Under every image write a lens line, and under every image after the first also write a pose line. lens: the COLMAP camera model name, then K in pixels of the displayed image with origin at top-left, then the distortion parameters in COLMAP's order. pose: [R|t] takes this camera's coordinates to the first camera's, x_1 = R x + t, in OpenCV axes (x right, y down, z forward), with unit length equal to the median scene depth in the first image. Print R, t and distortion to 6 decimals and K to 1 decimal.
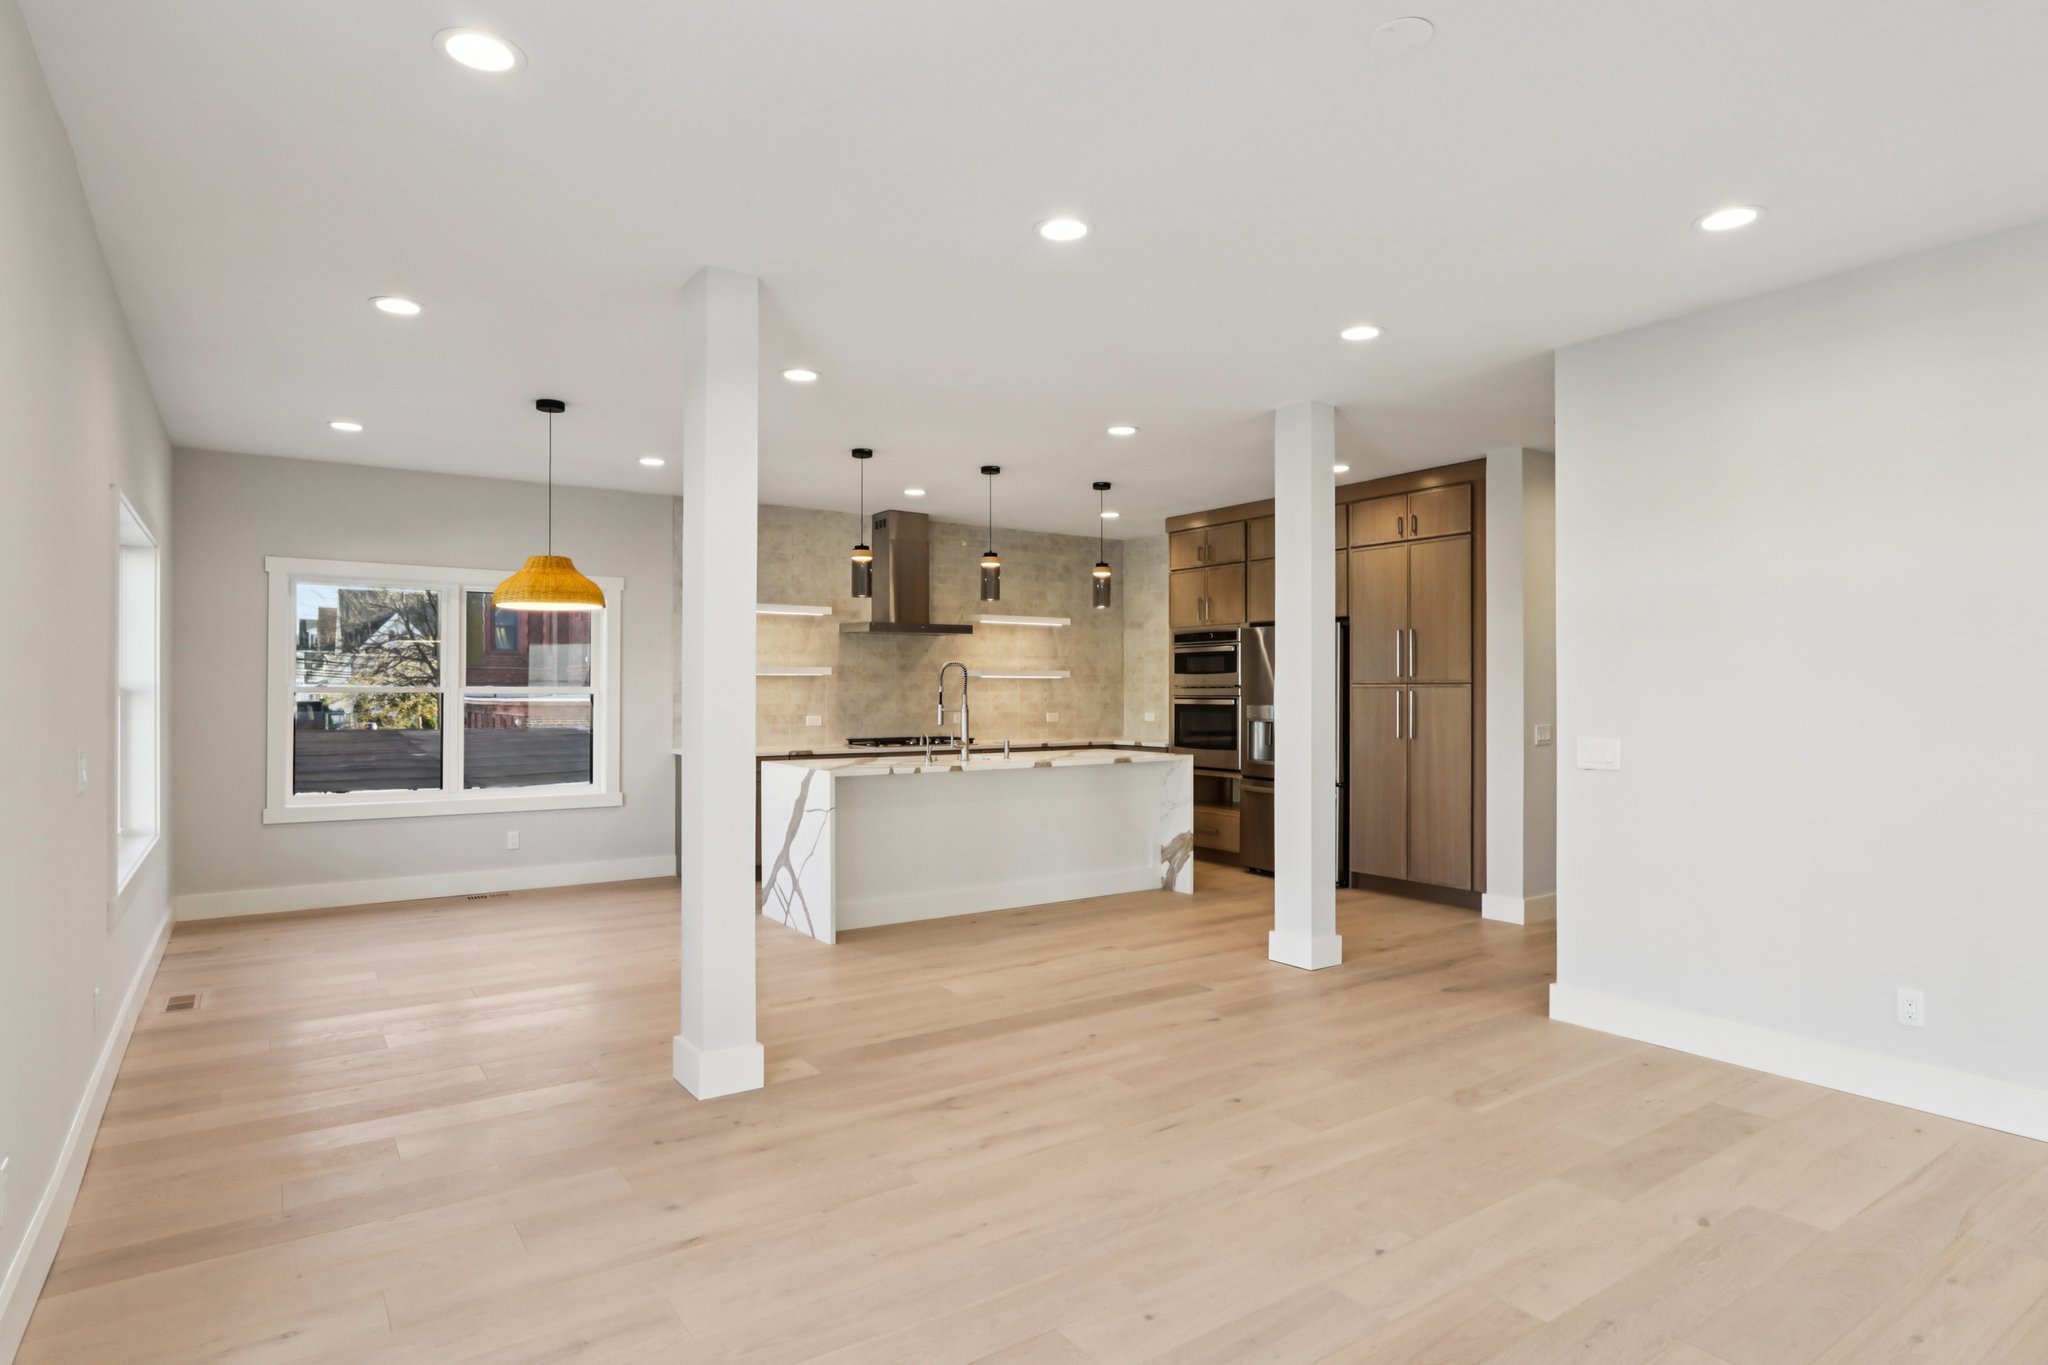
lens RADIAL K [[1121.2, 0, 1024.0], [0, 1121.2, 682.5], [0, 0, 1]] dist [-0.000321, -0.000137]
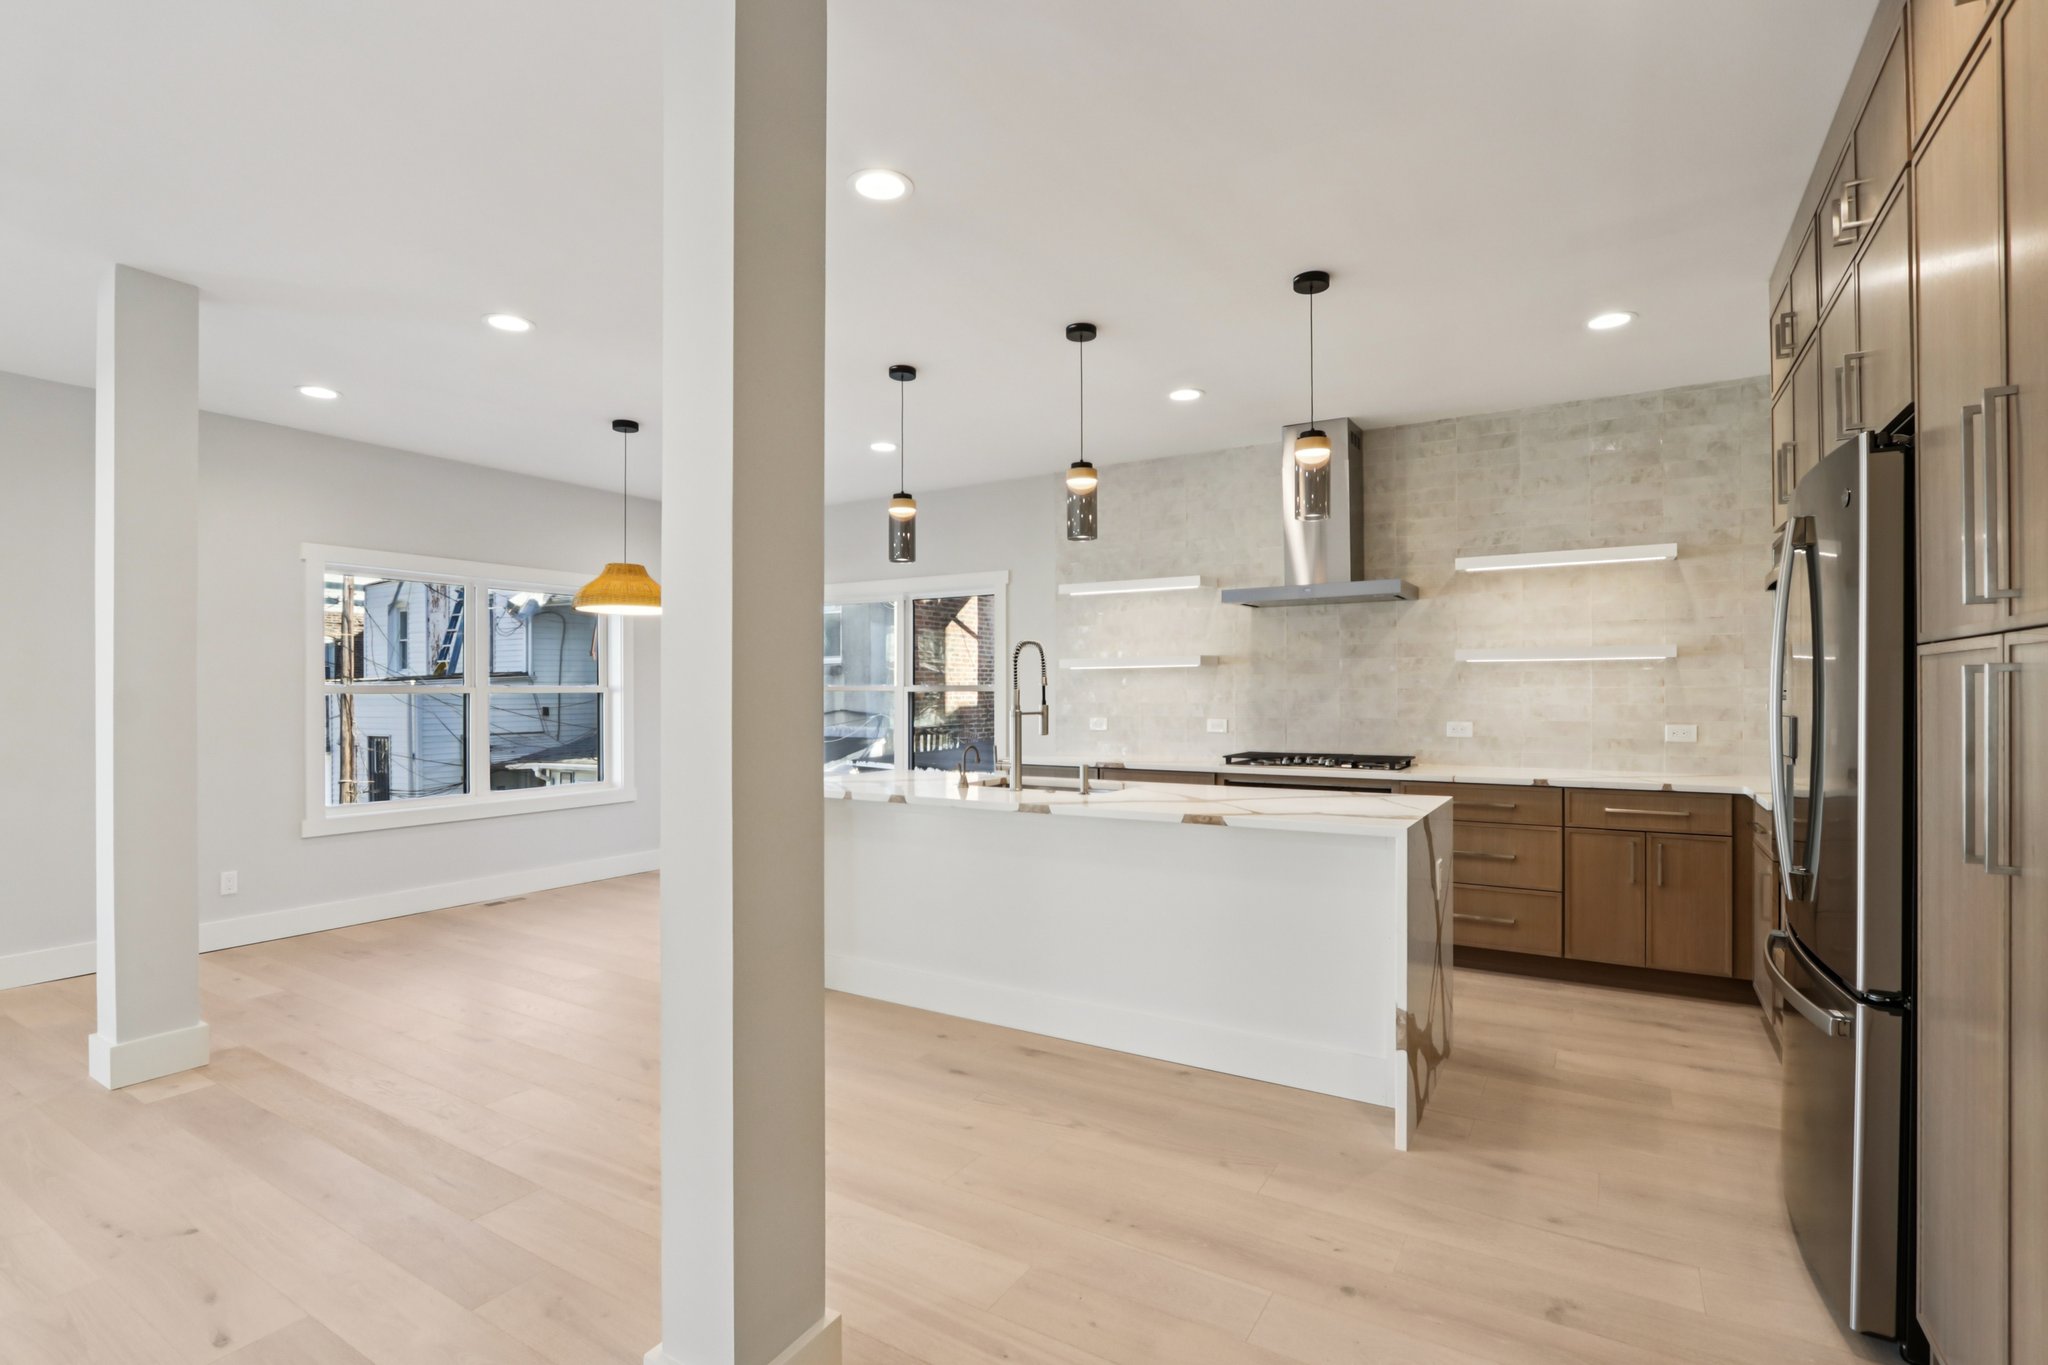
lens RADIAL K [[971.9, 0, 1024.0], [0, 971.9, 682.5], [0, 0, 1]] dist [-0.007749, 0.000687]
pose [[0.404071, -0.013043, -0.914635, 0.347222], [0.009630, 0.999904, -0.010005, 0.009380], [0.914677, -0.004765, 0.404158, 0.576788]]
